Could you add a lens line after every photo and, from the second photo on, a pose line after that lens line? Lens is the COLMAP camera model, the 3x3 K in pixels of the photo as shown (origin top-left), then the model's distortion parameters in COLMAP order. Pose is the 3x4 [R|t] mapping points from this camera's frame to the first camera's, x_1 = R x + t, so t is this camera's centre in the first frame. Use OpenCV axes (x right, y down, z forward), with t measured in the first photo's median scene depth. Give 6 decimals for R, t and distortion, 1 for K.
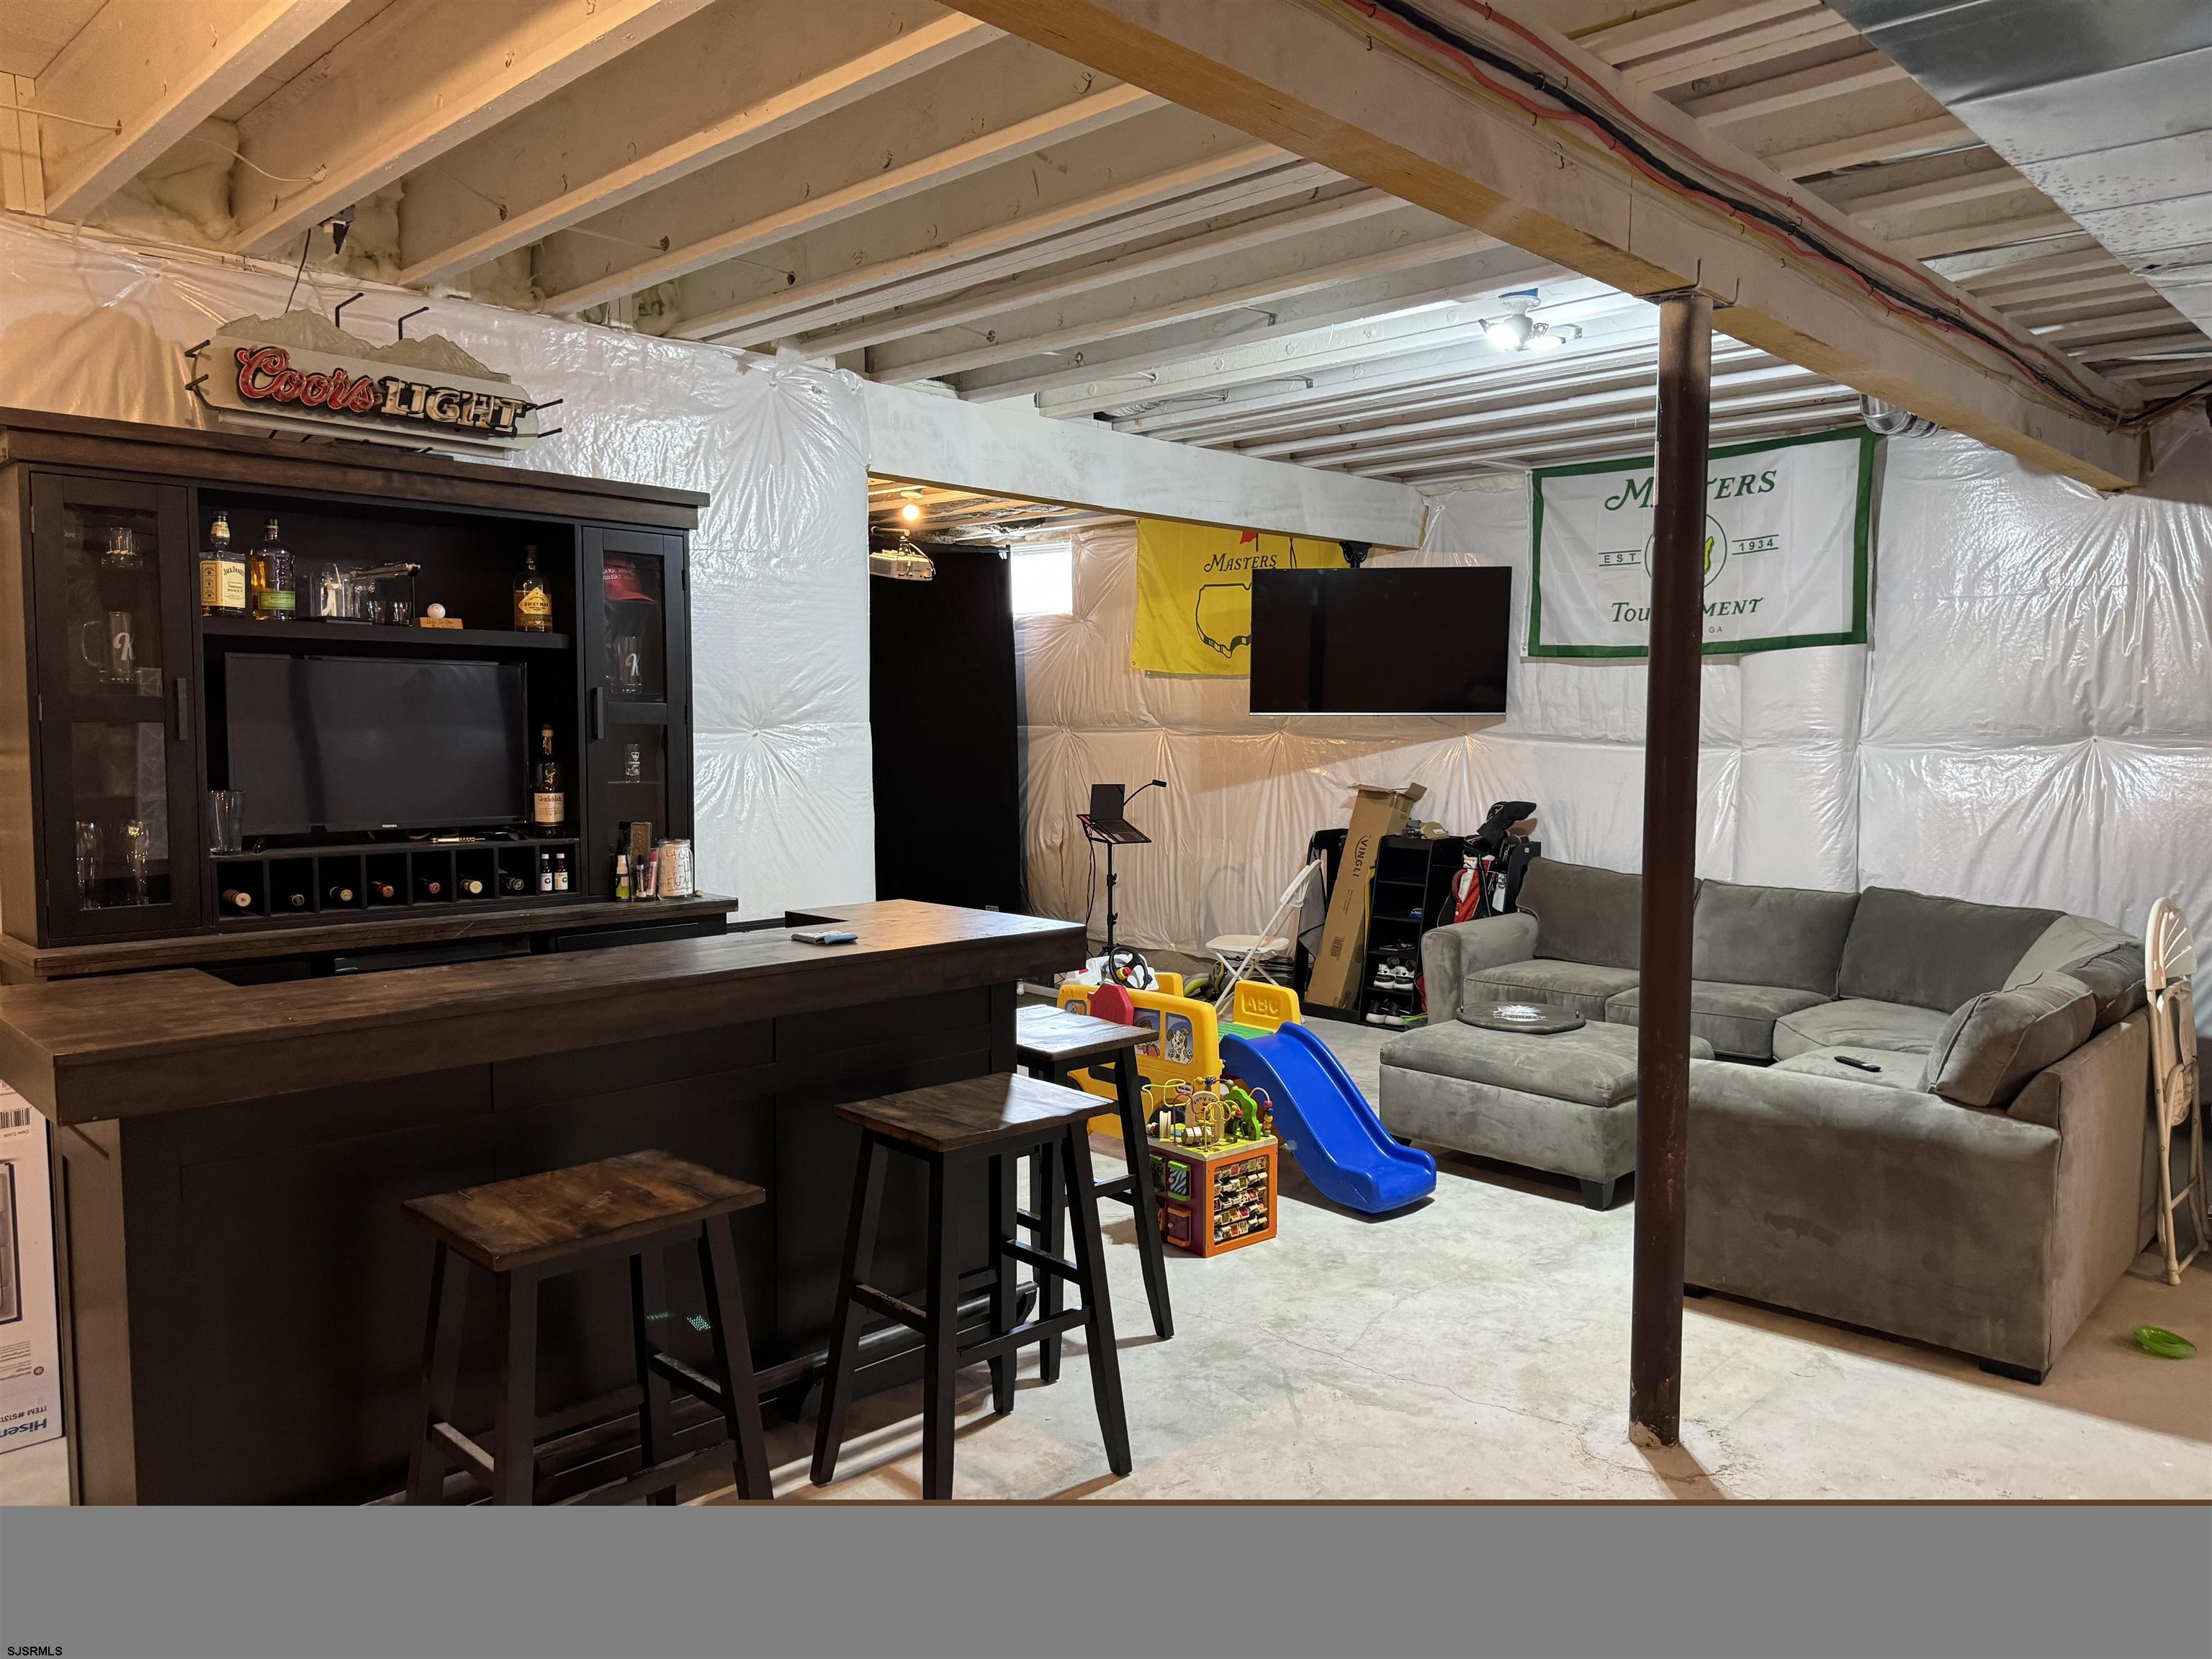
lens RADIAL K [[1560.0, 0, 1106.0], [0, 1560.0, 829.5], [0, 0, 1]] dist [0.092345, -0.162909]
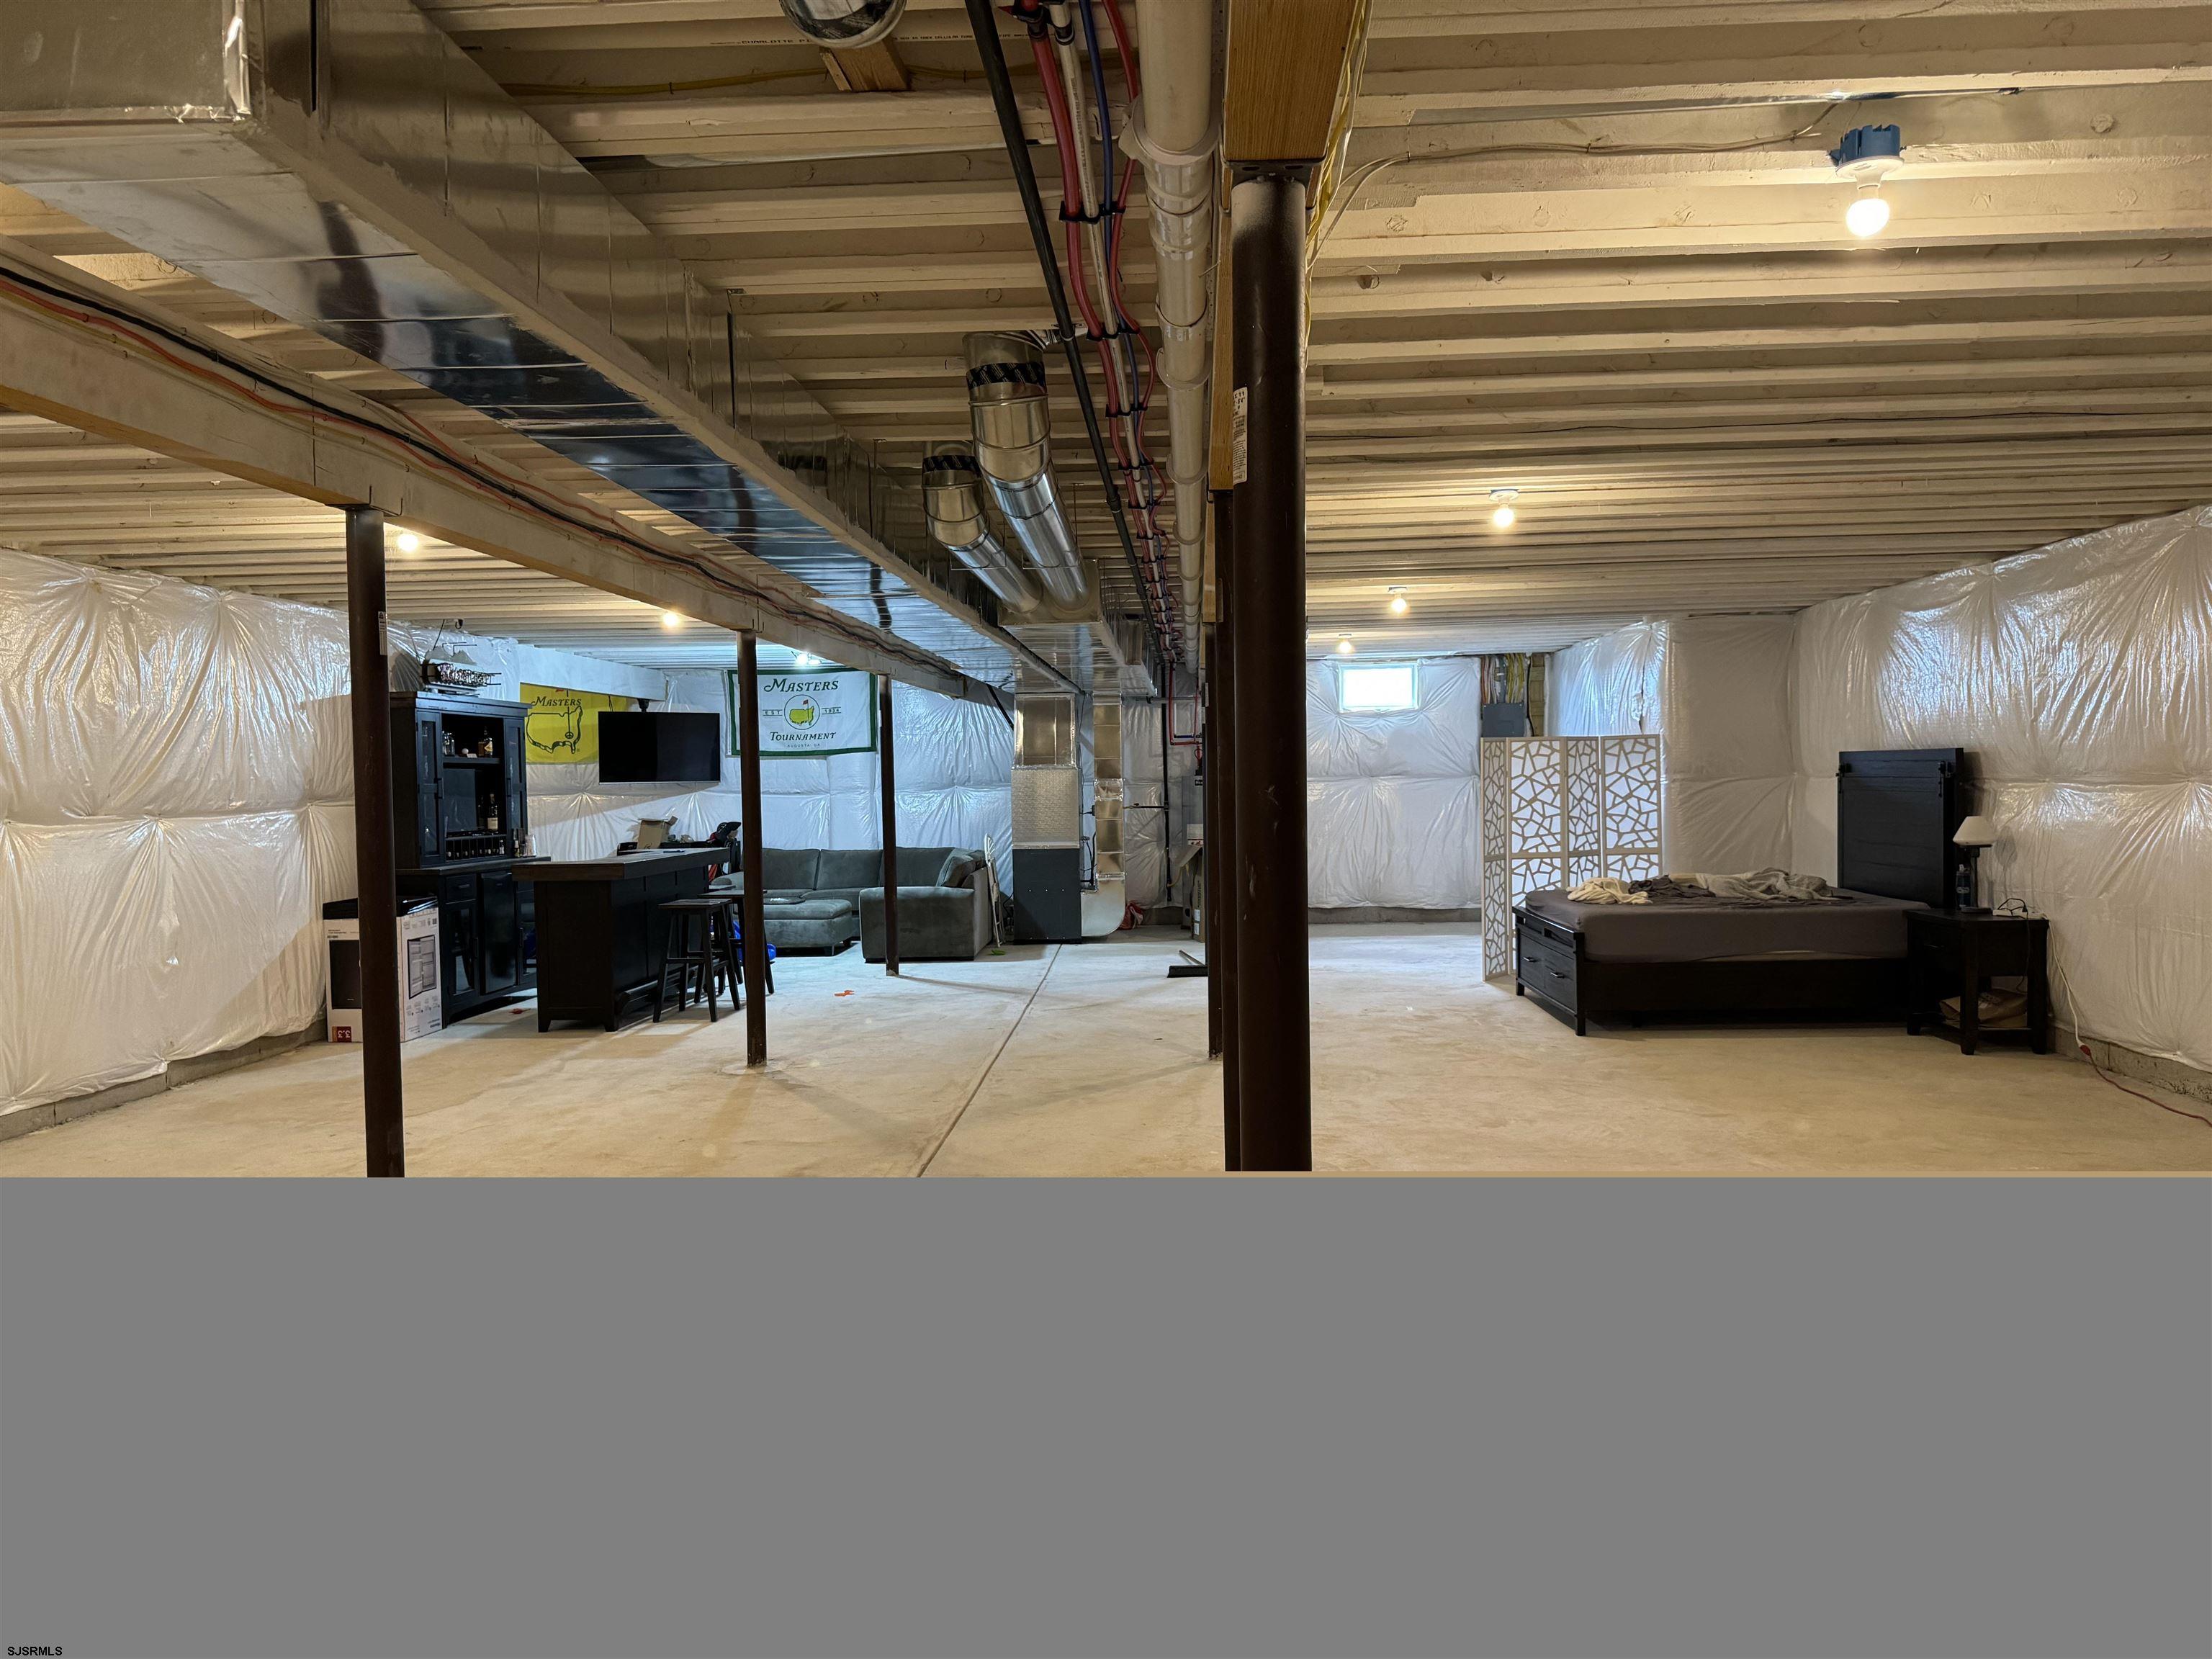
lens RADIAL K [[1561.3, 0, 1121.7], [0, 1561.3, 851.4], [0, 0, 1]] dist [-0.004761, -0.008788]
pose [[0.749490, -0.047181, 0.660332, -0.796831], [0.064899, 0.997889, -0.002361, 0.066229], [-0.658827, 0.044625, 0.750970, -1.020162]]
